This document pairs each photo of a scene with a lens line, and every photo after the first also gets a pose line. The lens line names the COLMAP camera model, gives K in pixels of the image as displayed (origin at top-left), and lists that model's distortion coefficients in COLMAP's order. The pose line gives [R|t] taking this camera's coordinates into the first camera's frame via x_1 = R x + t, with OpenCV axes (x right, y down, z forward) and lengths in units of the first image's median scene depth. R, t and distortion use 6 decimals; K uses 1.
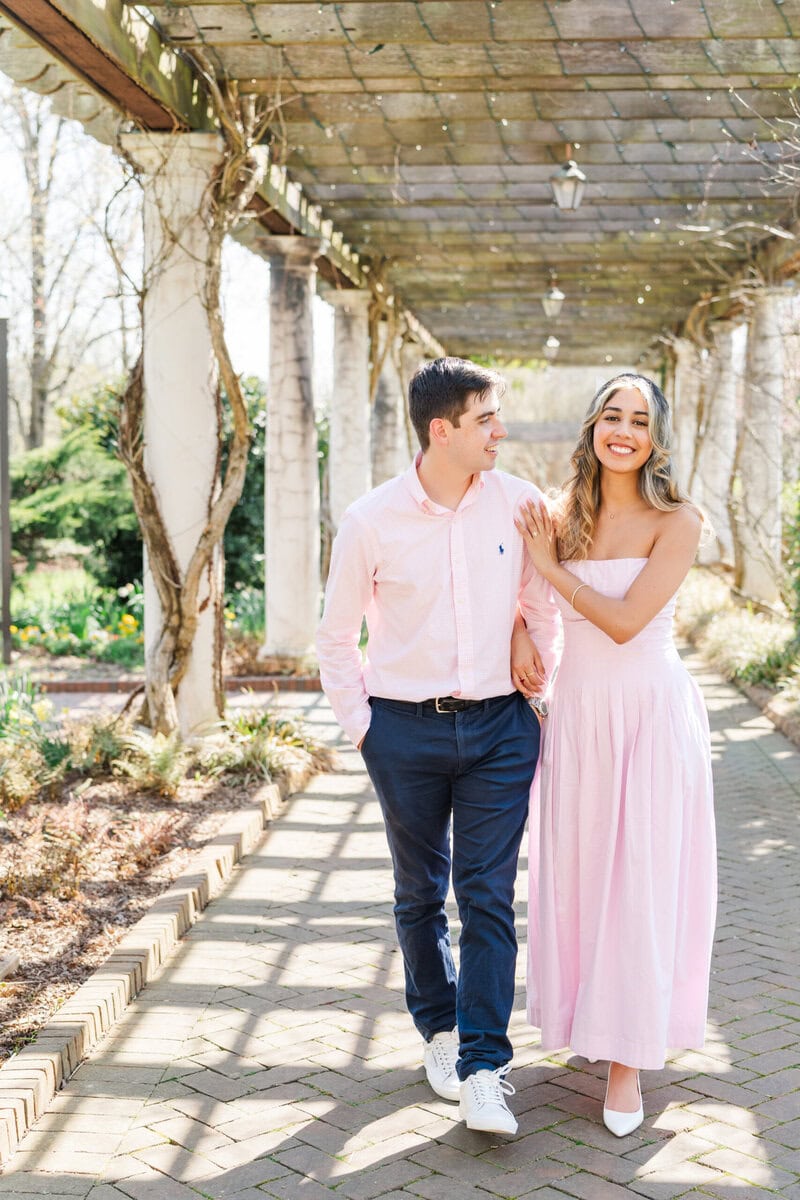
lens RADIAL K [[1538.7, 0, 399.8], [0, 1538.7, 641.5], [0, 0, 1]] dist [-0.015873, -0.022098]
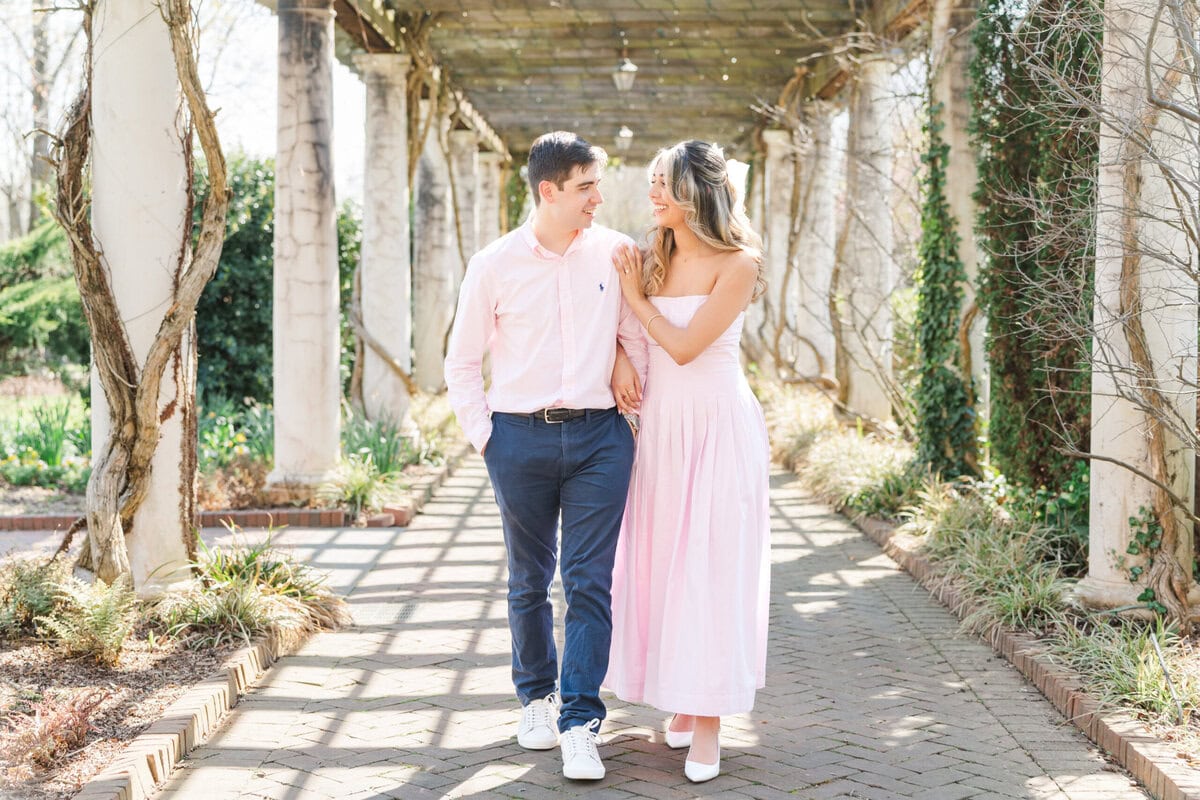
lens RADIAL K [[1688.3, 0, 543.2], [0, 1688.3, 399.3], [0, 0, 1]] dist [0.011705, 0.016894]
pose [[0.998855, -0.002191, 0.047799, 0.013987], [0.004433, 0.998891, -0.046864, 0.007800], [-0.047643, 0.047022, 0.997757, 0.109028]]
